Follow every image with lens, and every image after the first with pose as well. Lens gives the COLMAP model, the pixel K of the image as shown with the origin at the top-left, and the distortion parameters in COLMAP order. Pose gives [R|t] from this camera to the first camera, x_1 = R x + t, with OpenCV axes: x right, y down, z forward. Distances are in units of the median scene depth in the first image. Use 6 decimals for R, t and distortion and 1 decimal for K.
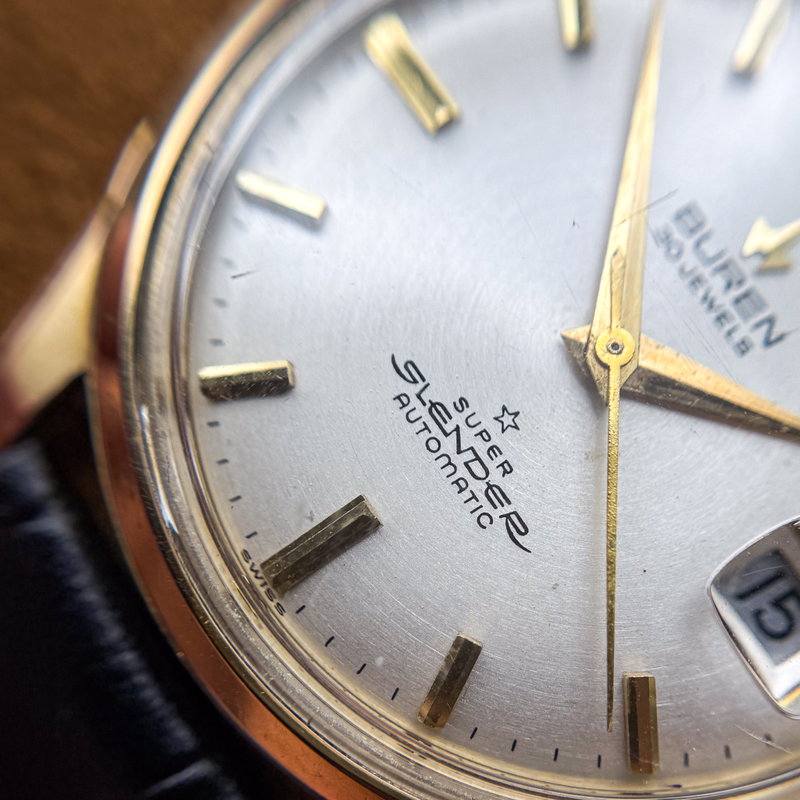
lens RADIAL K [[1885.7, 0, 413.9], [0, 1885.7, 424.7], [0, 0, 1]] dist [0.666579, 0.000000]
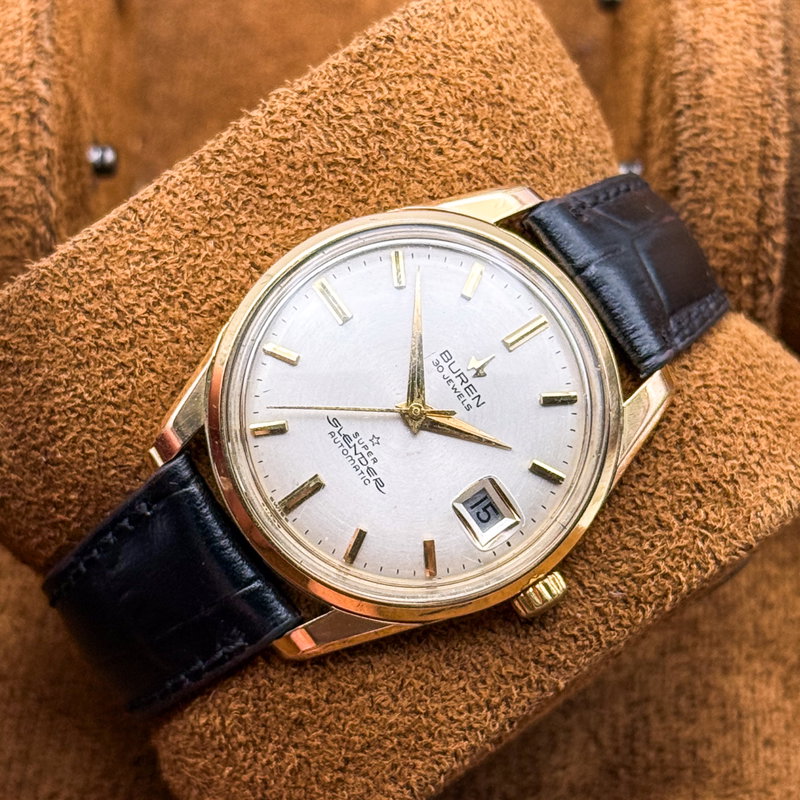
lens RADIAL K [[3156.2, 0, 424.4], [0, 3156.2, 416.1], [0, 0, 1]] dist [0.569971, 0.000000]
pose [[0.999322, -0.036790, -0.001033, 0.119595], [0.036782, 0.997348, 0.062794, -0.291196], [-0.001280, -0.062789, 0.998026, -3.114989]]
